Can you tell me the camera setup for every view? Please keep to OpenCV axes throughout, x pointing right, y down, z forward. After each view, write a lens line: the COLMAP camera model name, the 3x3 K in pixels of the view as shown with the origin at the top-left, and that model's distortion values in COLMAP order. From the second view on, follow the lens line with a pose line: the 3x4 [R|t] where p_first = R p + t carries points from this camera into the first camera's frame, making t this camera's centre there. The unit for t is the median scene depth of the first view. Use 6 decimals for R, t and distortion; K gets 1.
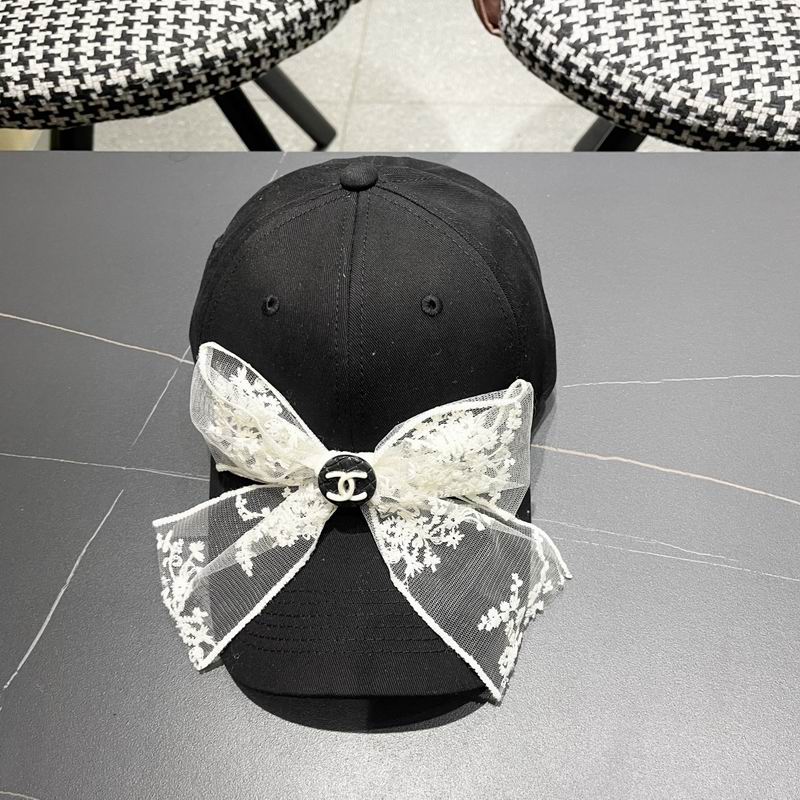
lens RADIAL K [[848.3, 0, 398.4], [0, 848.3, 414.0], [0, 0, 1]] dist [0.018789, 0.000000]
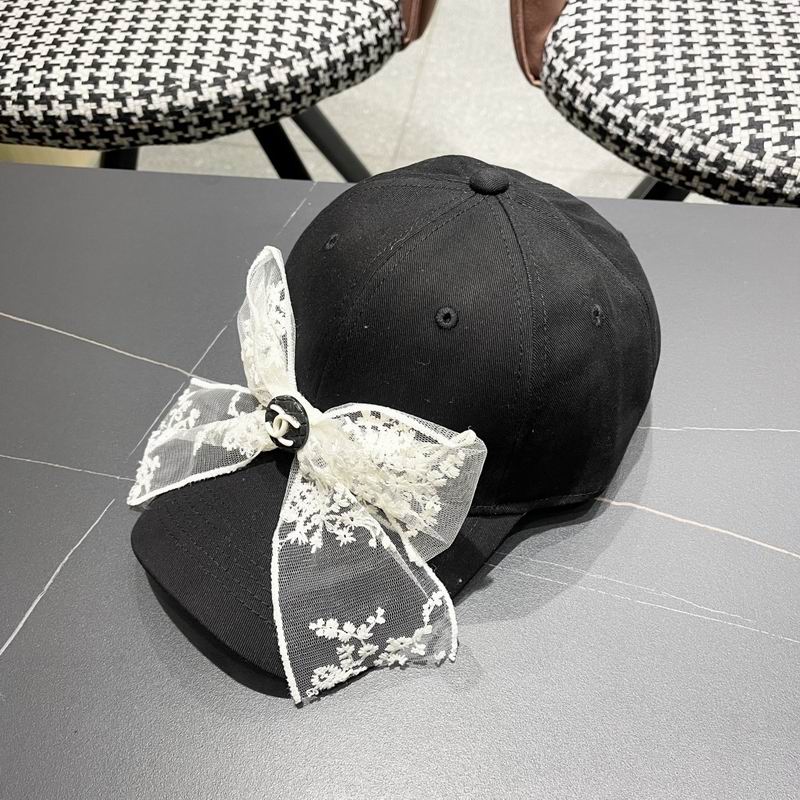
lens RADIAL K [[848.3, 0, 398.8], [0, 848.3, 412.9], [0, 0, 1]] dist [0.018789, 0.000000]
pose [[0.996746, 0.070172, -0.039667, 0.021175], [-0.073072, 0.994341, -0.077111, 0.029758], [0.034031, 0.079758, 0.996233, 0.028375]]
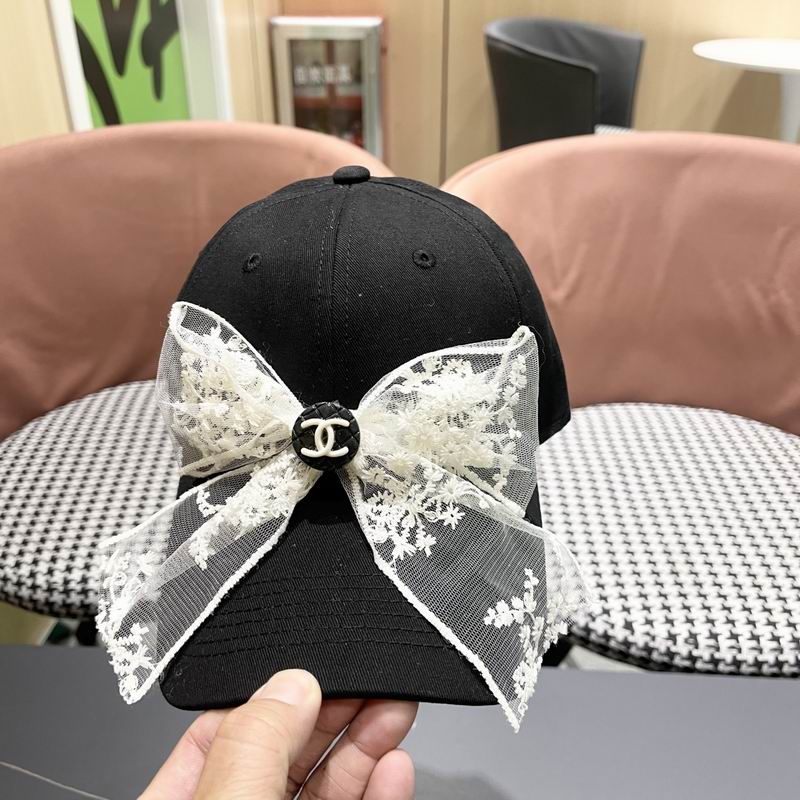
lens RADIAL K [[848.3, 0, 395.1], [0, 848.3, 396.5], [0, 0, 1]] dist [0.018789, 0.000000]
pose [[0.998733, 0.041454, 0.028544, -0.056808], [-0.023817, 0.888865, -0.457550, -0.059783], [-0.044339, 0.456290, 0.888726, -0.351835]]
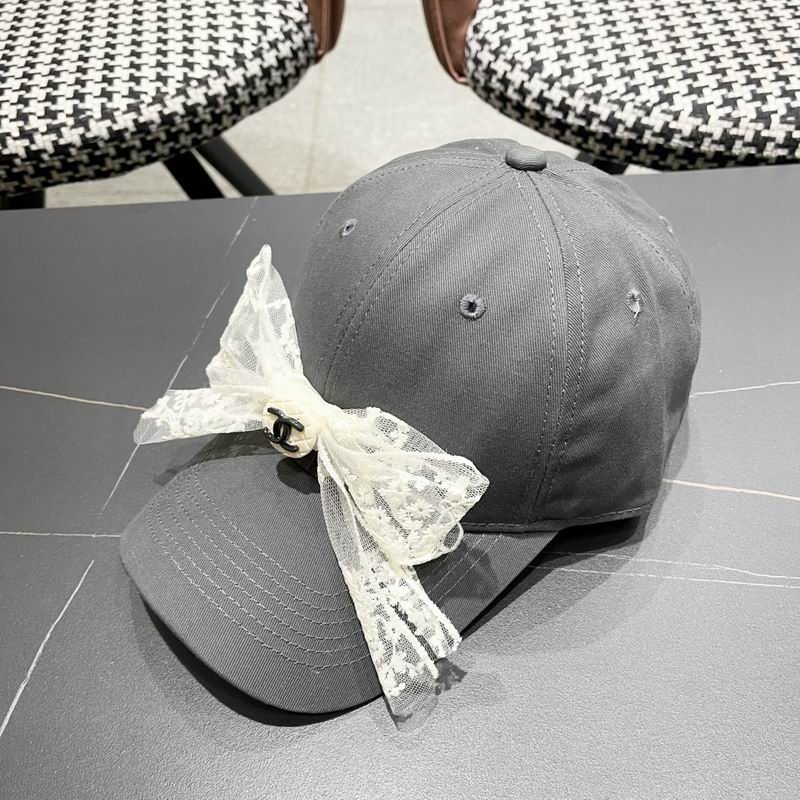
lens RADIAL K [[848.3, 0, 405.7], [0, 848.3, 410.7], [0, 0, 1]] dist [0.018789, 0.000000]
pose [[0.995851, -0.068485, 0.059928, -0.038323], [0.075480, 0.989466, -0.123527, 0.048973], [-0.050837, 0.127538, 0.990530, 0.087994]]
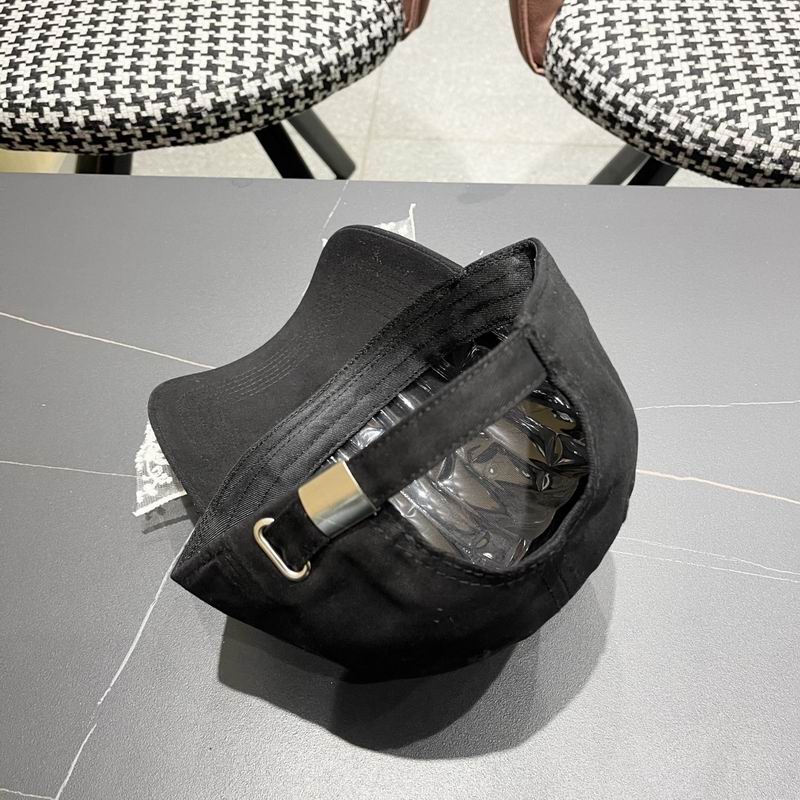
lens RADIAL K [[848.3, 0, 410.3], [0, 848.3, 411.8], [0, 0, 1]] dist [0.018789, 0.000000]
pose [[0.999232, 0.009857, 0.037918, -0.086355], [-0.008217, 0.999034, -0.043173, 0.012809], [-0.038307, 0.042828, 0.998348, -0.011745]]
